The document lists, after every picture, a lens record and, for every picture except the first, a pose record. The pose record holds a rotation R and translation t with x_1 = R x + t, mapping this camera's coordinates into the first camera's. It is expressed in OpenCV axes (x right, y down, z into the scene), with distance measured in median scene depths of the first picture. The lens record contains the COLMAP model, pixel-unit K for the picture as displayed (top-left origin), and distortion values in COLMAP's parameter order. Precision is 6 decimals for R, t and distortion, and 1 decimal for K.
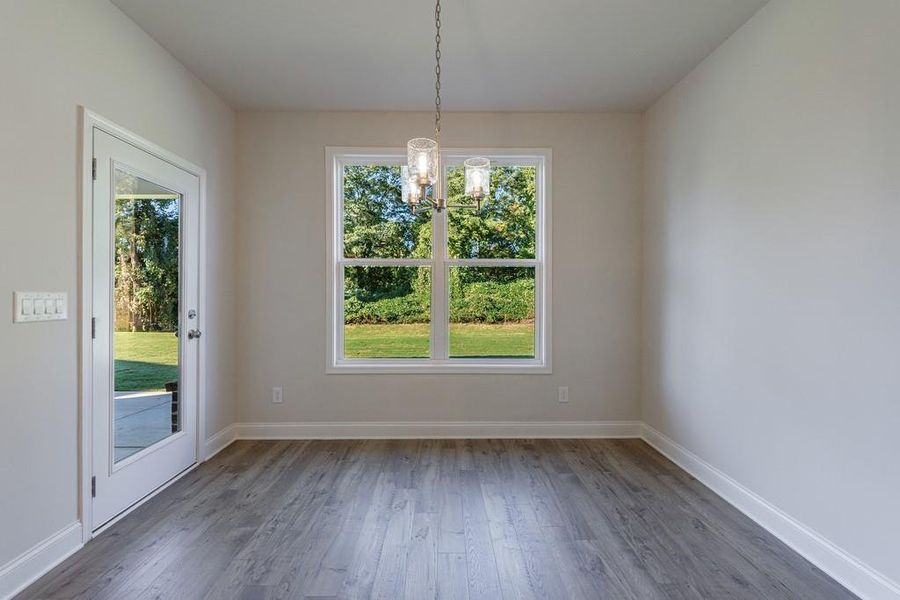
lens RADIAL K [[372.0, 0, 448.6], [0, 372.0, 296.7], [0, 0, 1]] dist [0.008996, -0.007297]
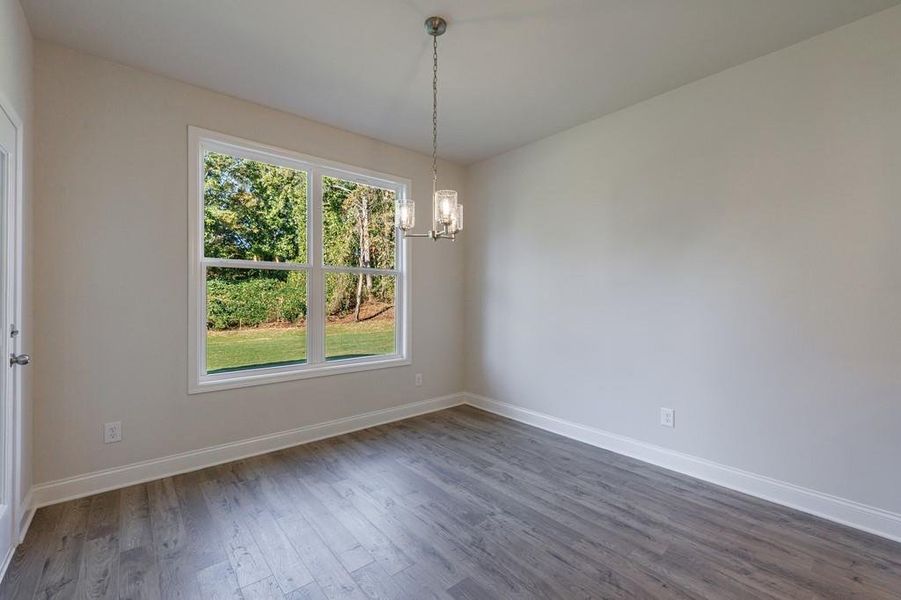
lens RADIAL K [[372.4, 0, 449.1], [0, 372.4, 296.7], [0, 0, 1]] dist [0.008996, -0.007297]
pose [[0.778649, 0.000640, 0.627460, -0.402972], [0.001697, 0.999994, -0.003126, -0.010132], [-0.627458, 0.003498, 0.778643, -0.029418]]
